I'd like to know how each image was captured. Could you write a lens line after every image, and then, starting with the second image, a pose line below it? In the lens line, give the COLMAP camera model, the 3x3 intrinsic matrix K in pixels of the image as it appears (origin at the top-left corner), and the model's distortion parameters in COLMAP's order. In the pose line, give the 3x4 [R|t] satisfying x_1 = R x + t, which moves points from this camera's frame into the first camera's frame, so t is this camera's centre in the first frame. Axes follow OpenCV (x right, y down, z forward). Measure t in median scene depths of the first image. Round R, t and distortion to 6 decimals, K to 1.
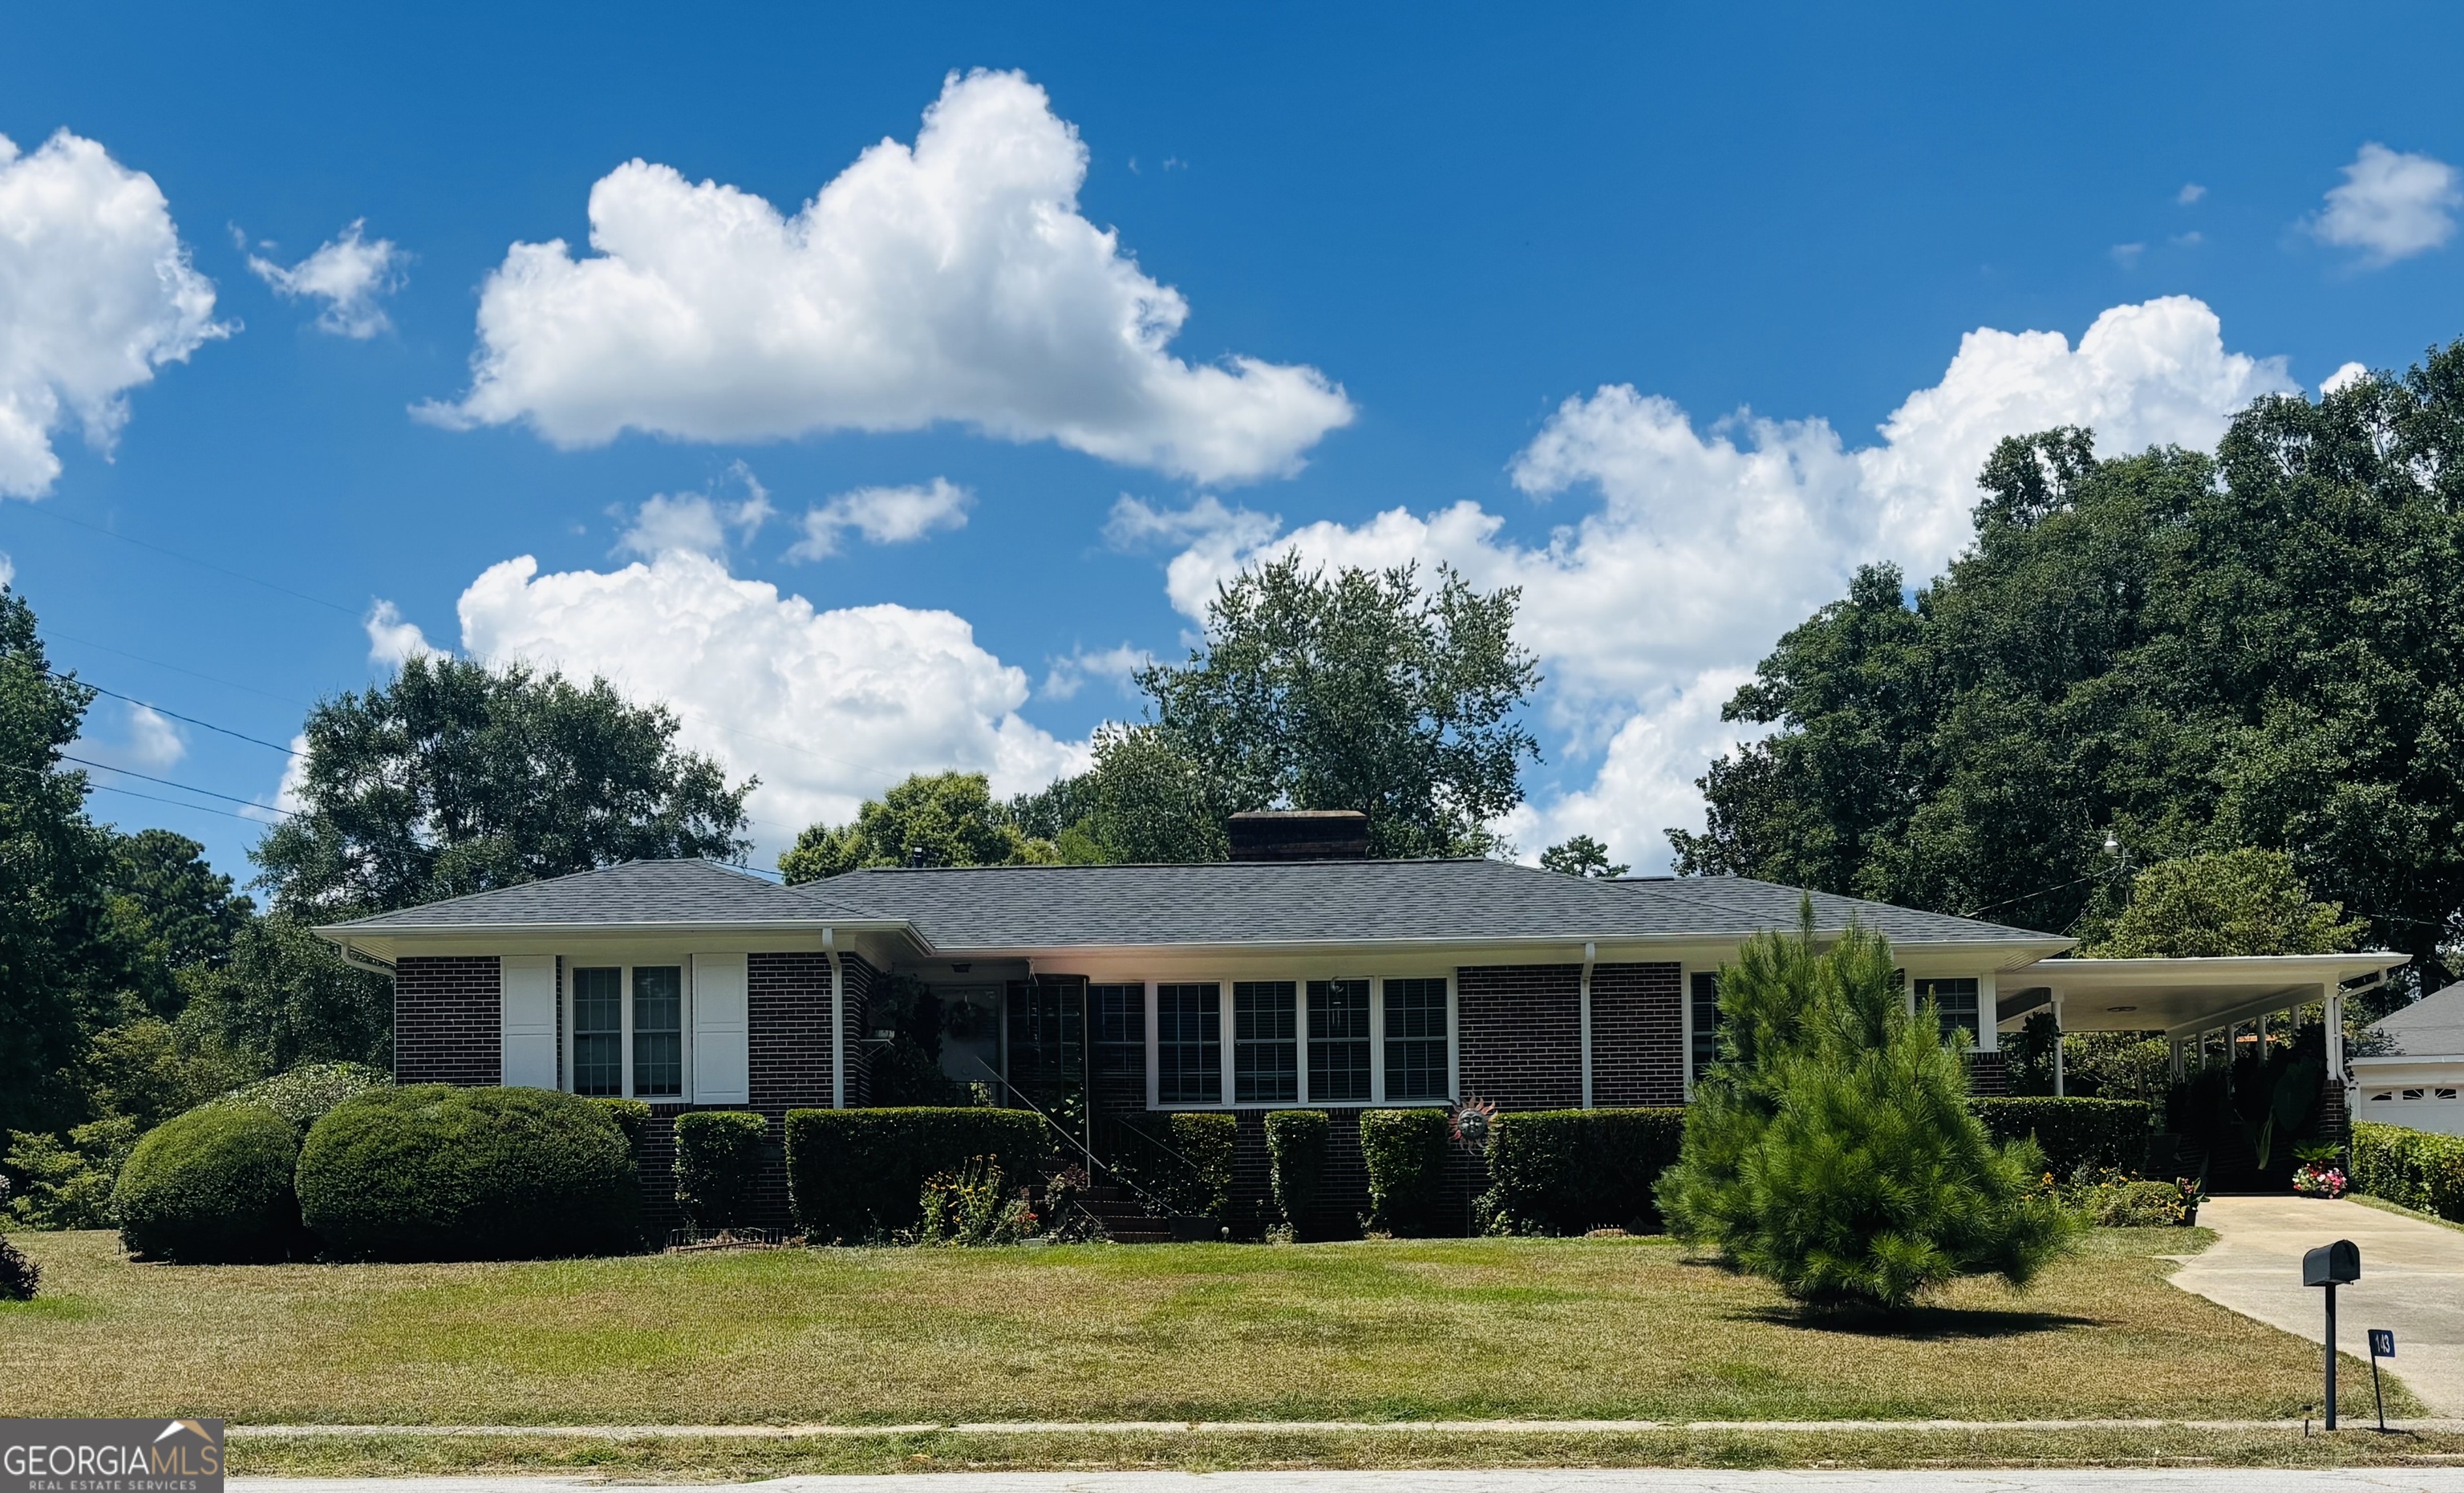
lens RADIAL K [[2907.3, 0, 1153.3], [0, 2907.3, 1202.1], [0, 0, 1]] dist [0.040094, -0.041369]
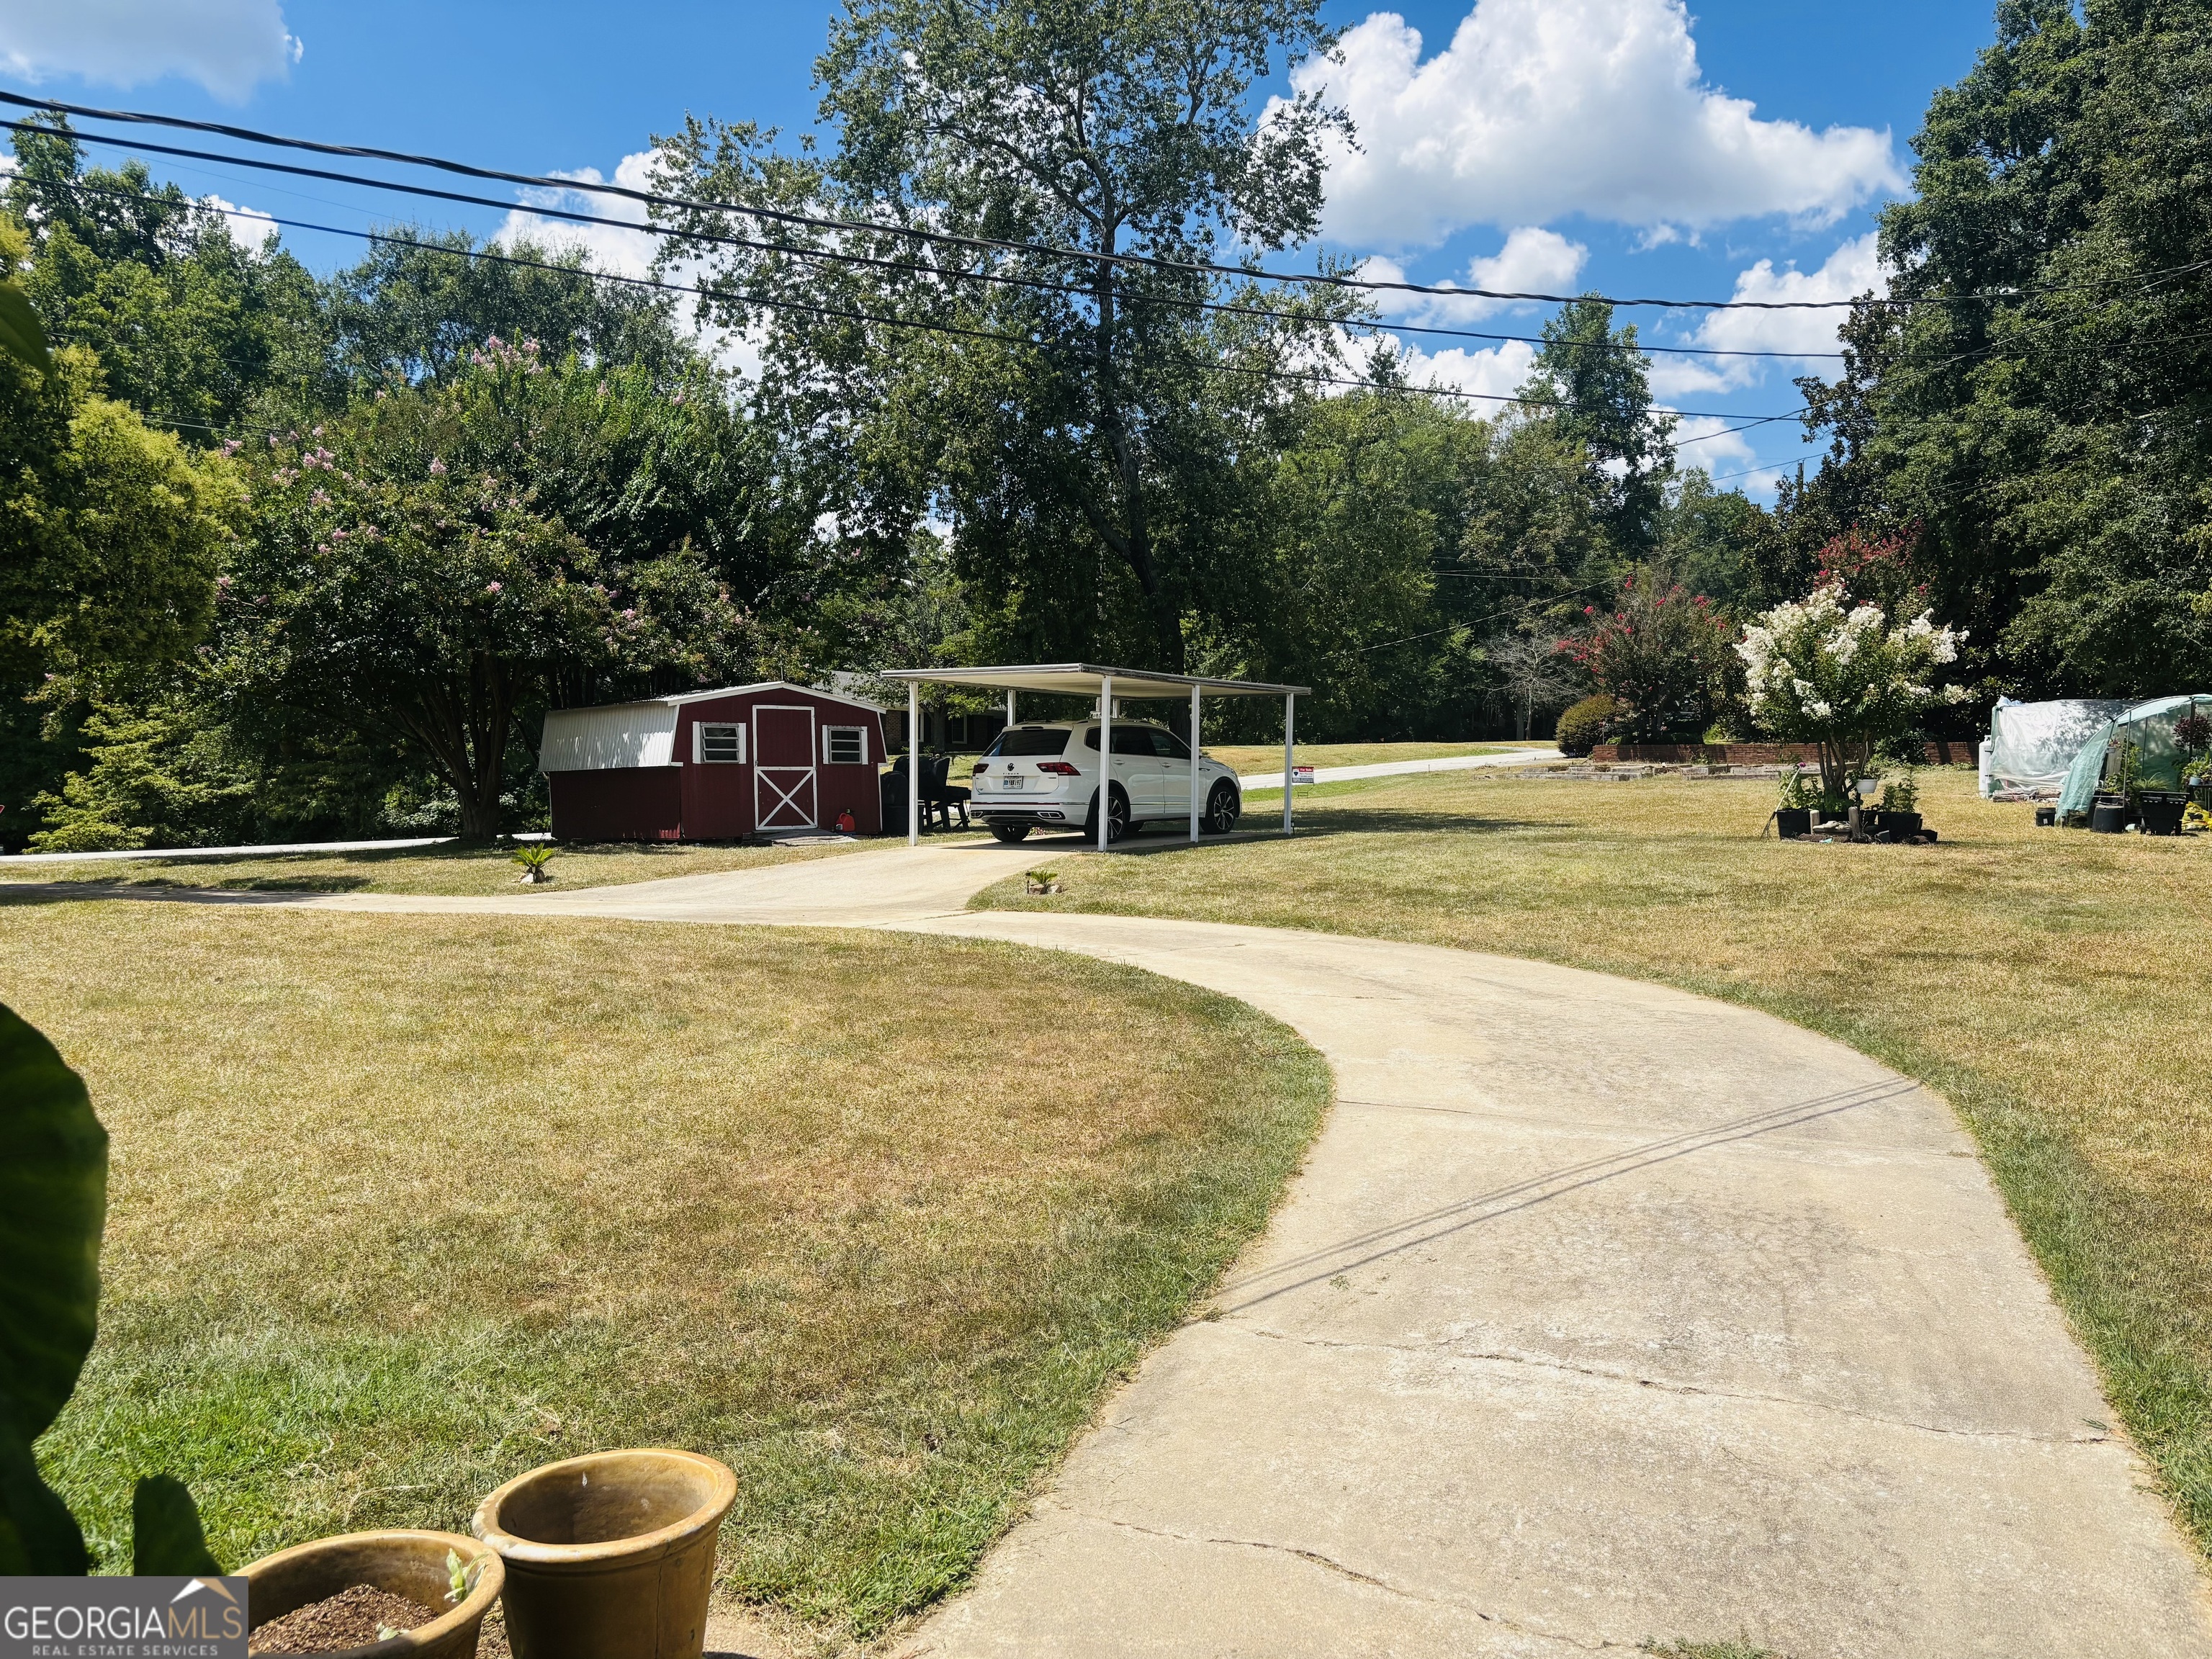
lens RADIAL K [[1686.4, 0, 1103.8], [0, 1686.4, 818.9], [0, 0, 1]] dist [0.067603, -0.054744]
pose [[0.953382, 0.026424, -0.300606, 0.396412], [-0.011228, 0.998575, 0.052167, -0.044715], [0.301557, -0.046359, 0.952321, 1.231795]]
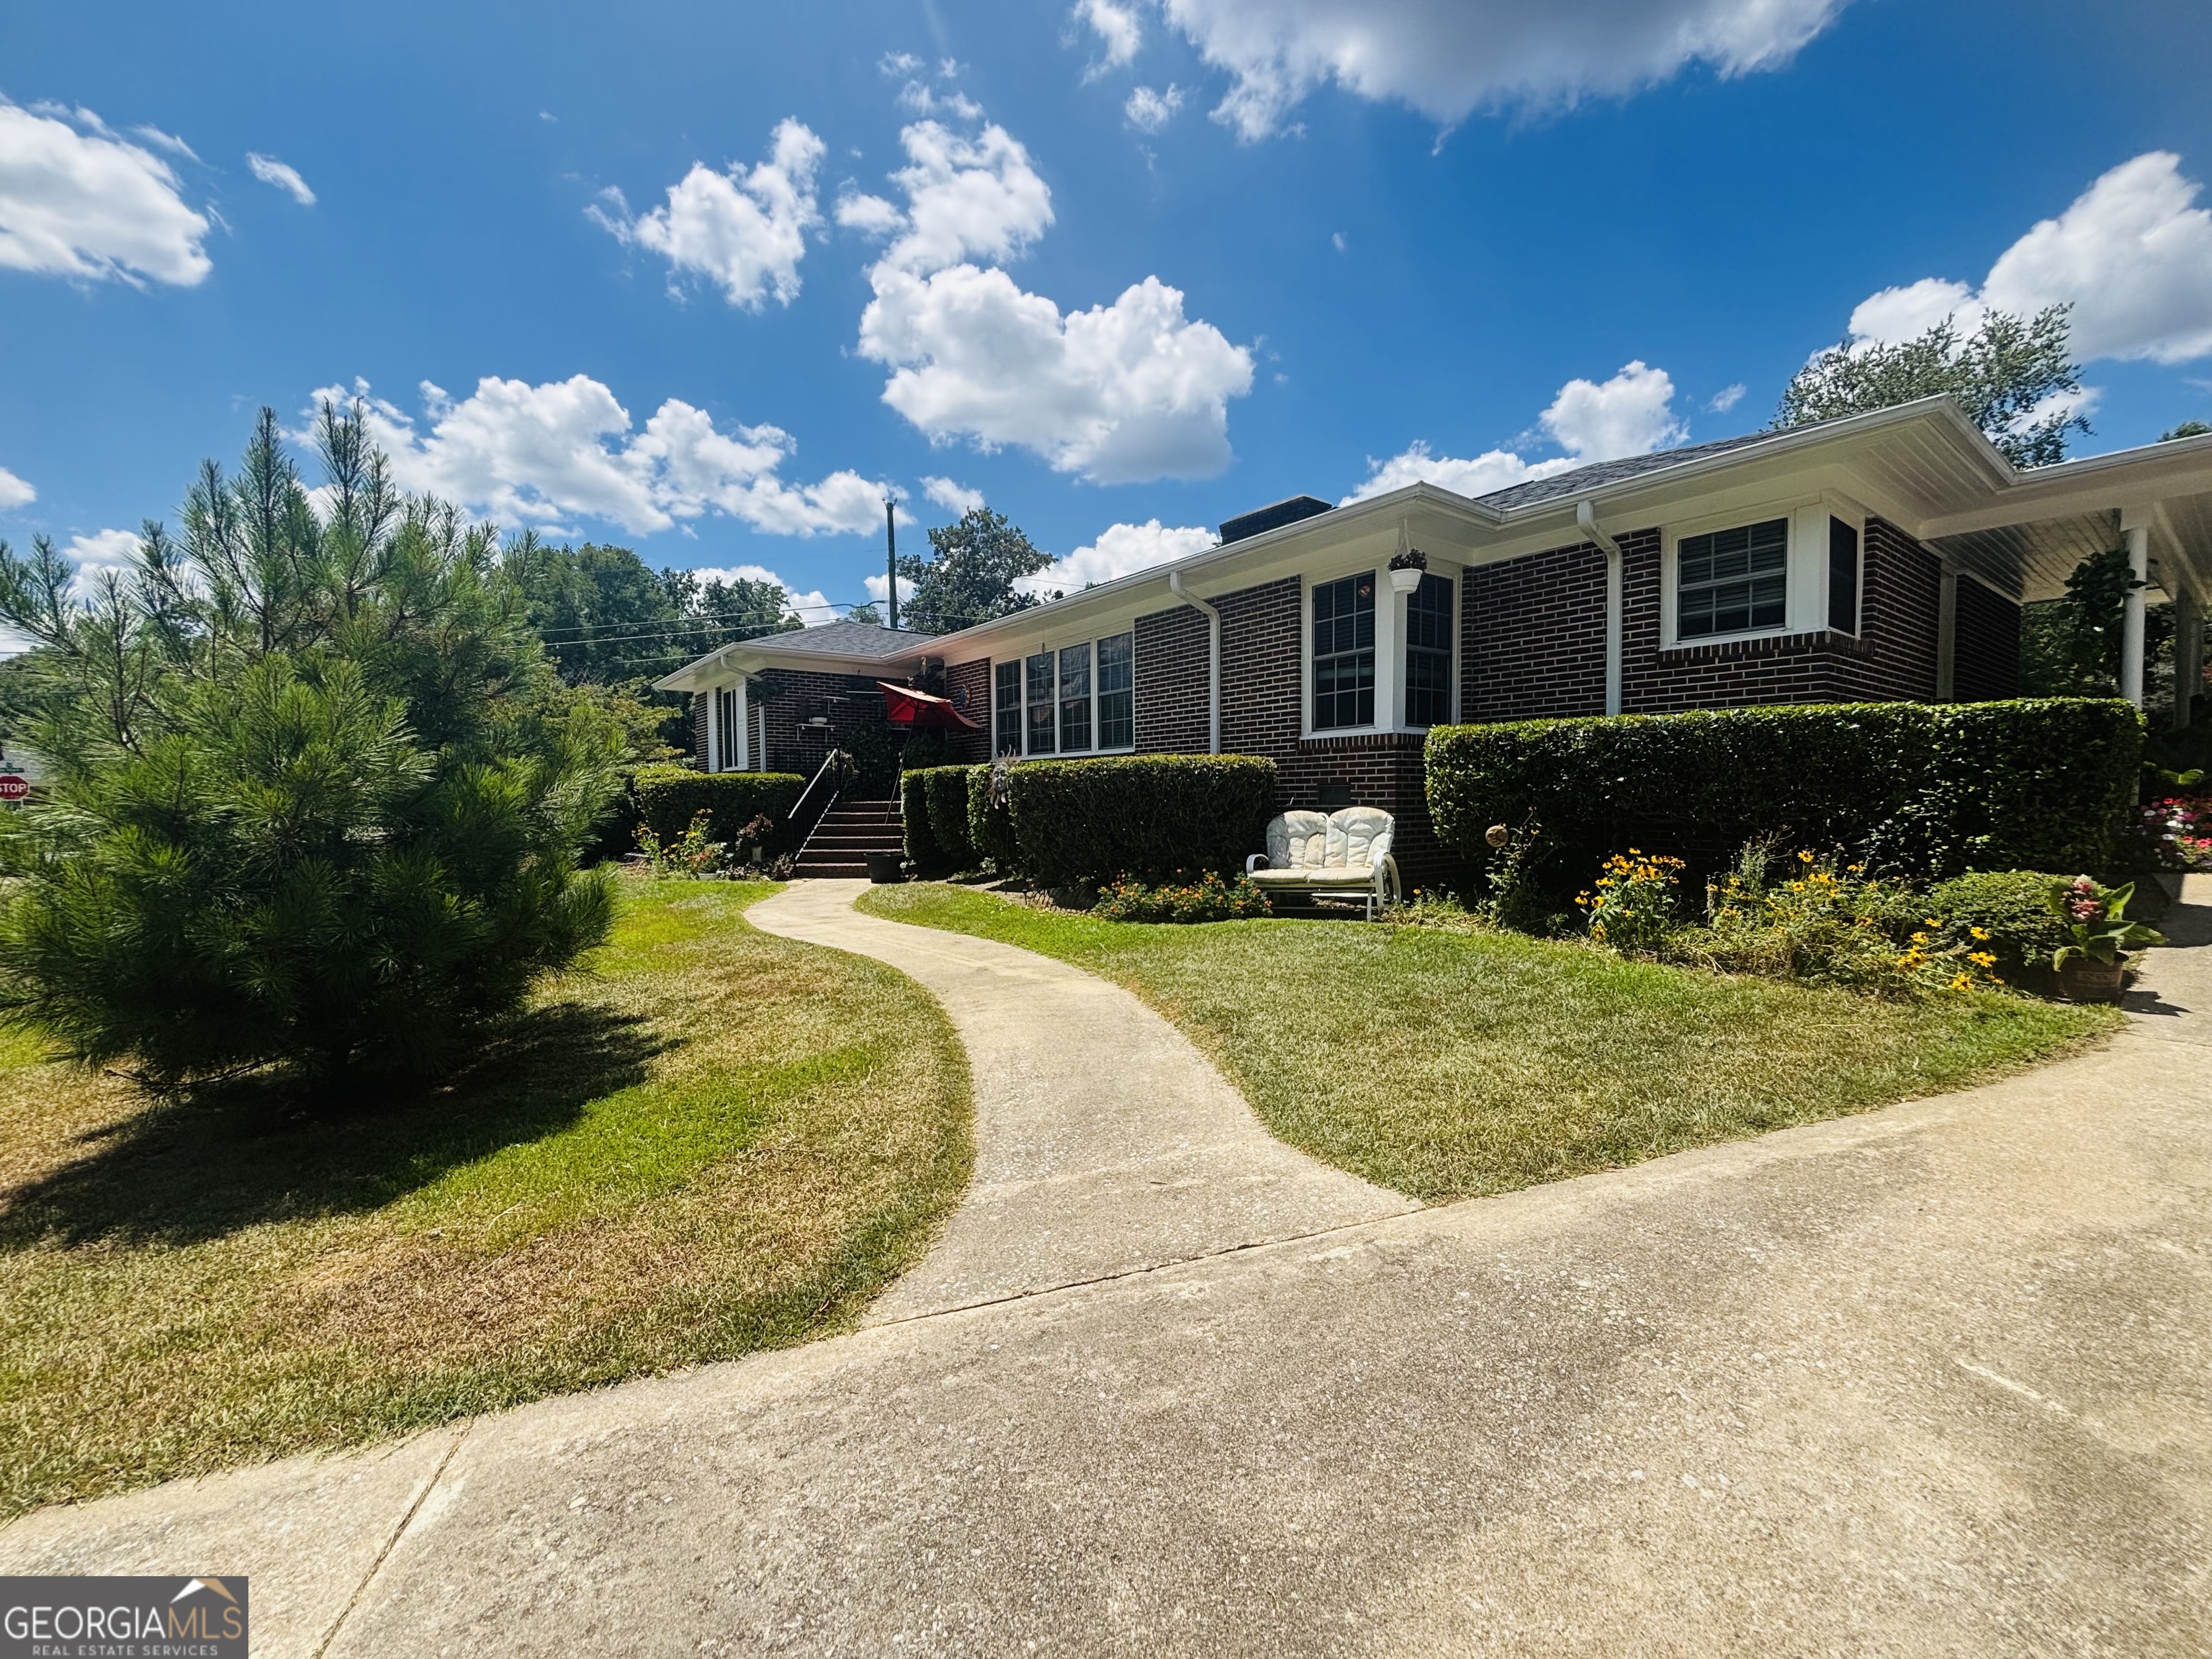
lens RADIAL K [[901.8, 0, 1099.1], [0, 901.8, 831.7], [0, 0, 1]] dist [0.003893, -0.000107]
pose [[0.633782, 0.038408, -0.772558, 0.345801], [0.026399, 0.997111, 0.071229, -0.027121], [0.773061, -0.065538, 0.630937, 0.765696]]
